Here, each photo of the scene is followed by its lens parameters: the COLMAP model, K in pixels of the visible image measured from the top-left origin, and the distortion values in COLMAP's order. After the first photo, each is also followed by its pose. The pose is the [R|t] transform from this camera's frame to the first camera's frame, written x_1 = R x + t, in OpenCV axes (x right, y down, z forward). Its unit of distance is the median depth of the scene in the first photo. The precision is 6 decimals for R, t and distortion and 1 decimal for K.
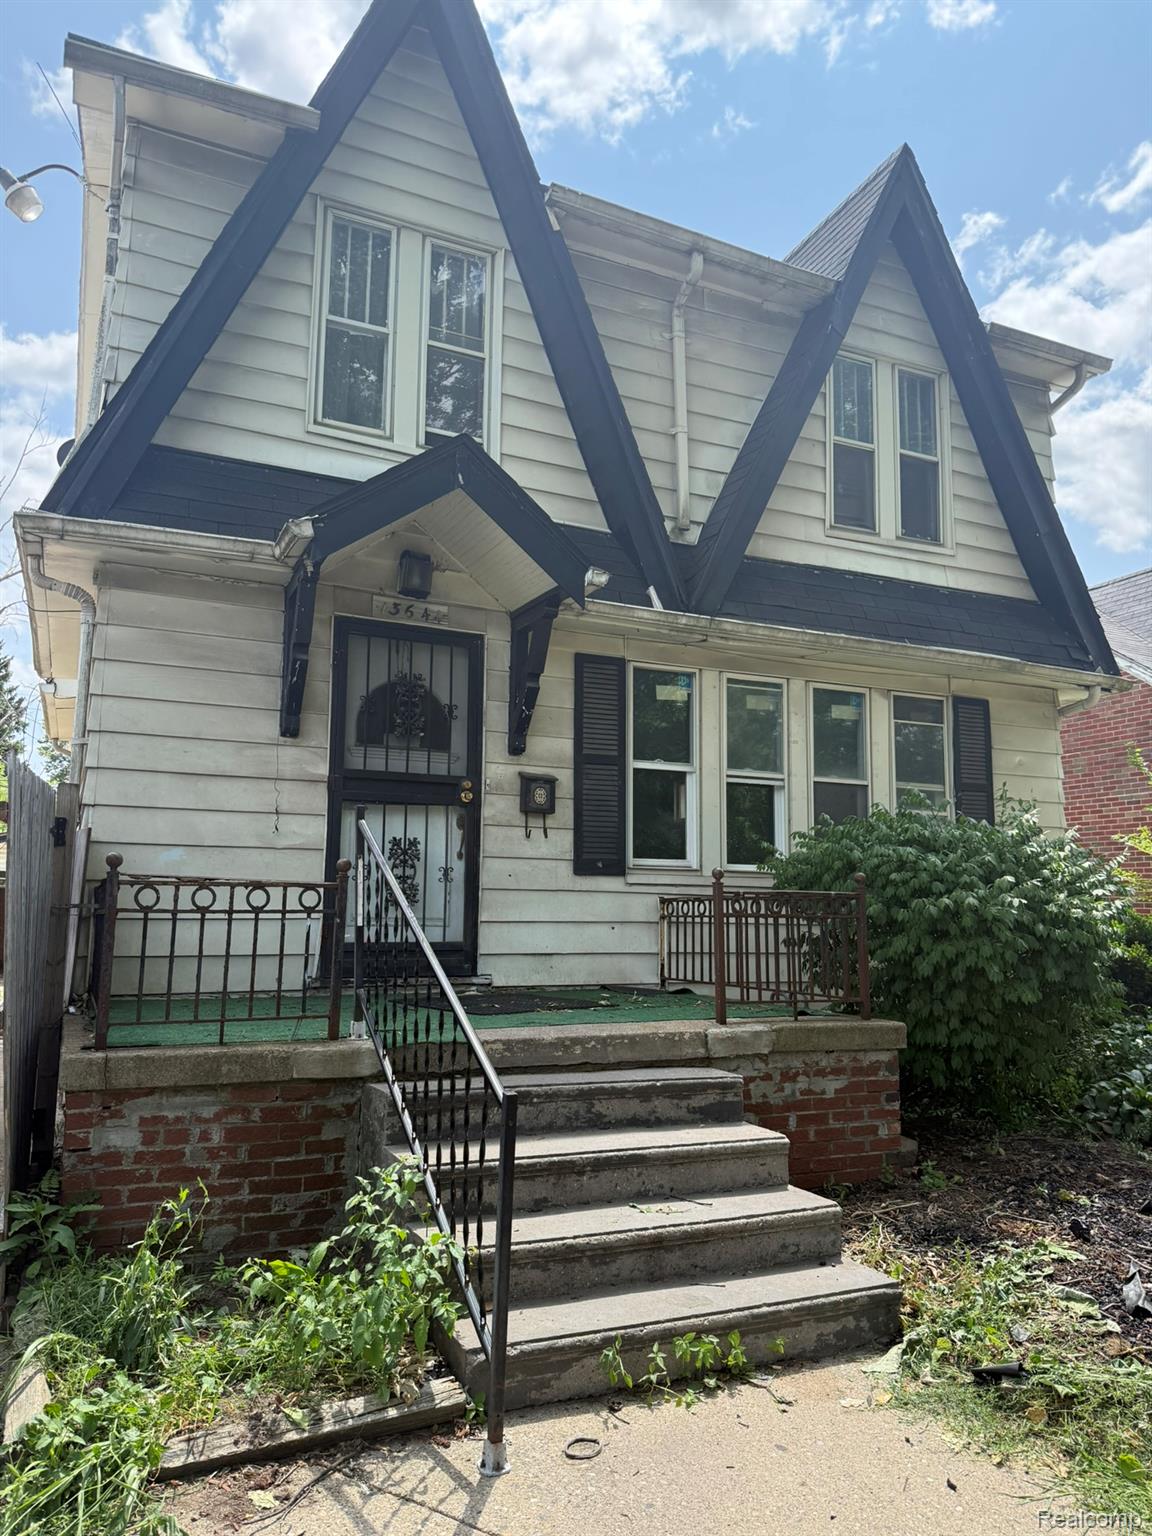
lens RADIAL K [[1078.2, 0, 566.8], [0, 1078.2, 761.5], [0, 0, 1]] dist [0.049361, -0.068982]
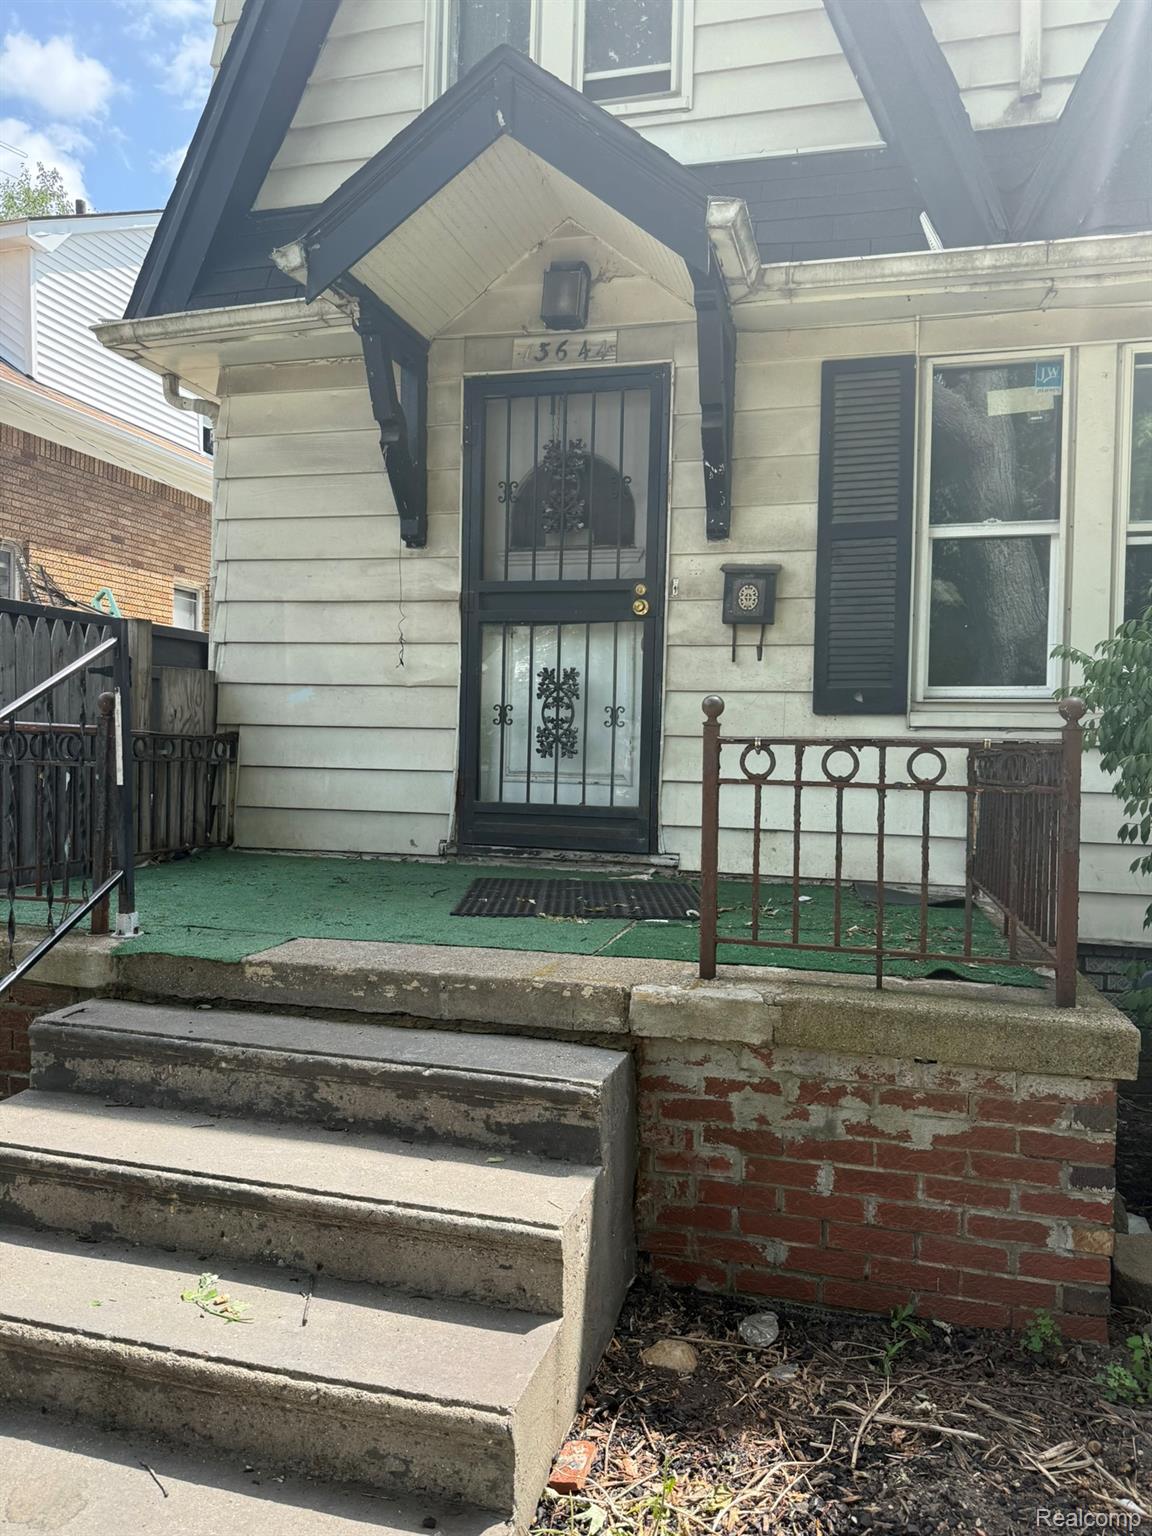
lens RADIAL K [[1078.2, 0, 578.6], [0, 1078.2, 783.0], [0, 0, 1]] dist [0.049361, -0.068982]
pose [[0.772063, 0.024656, -0.635068, 0.345493], [0.076248, 0.988436, 0.131071, 0.053776], [0.630956, -0.149618, 0.761255, 0.437699]]
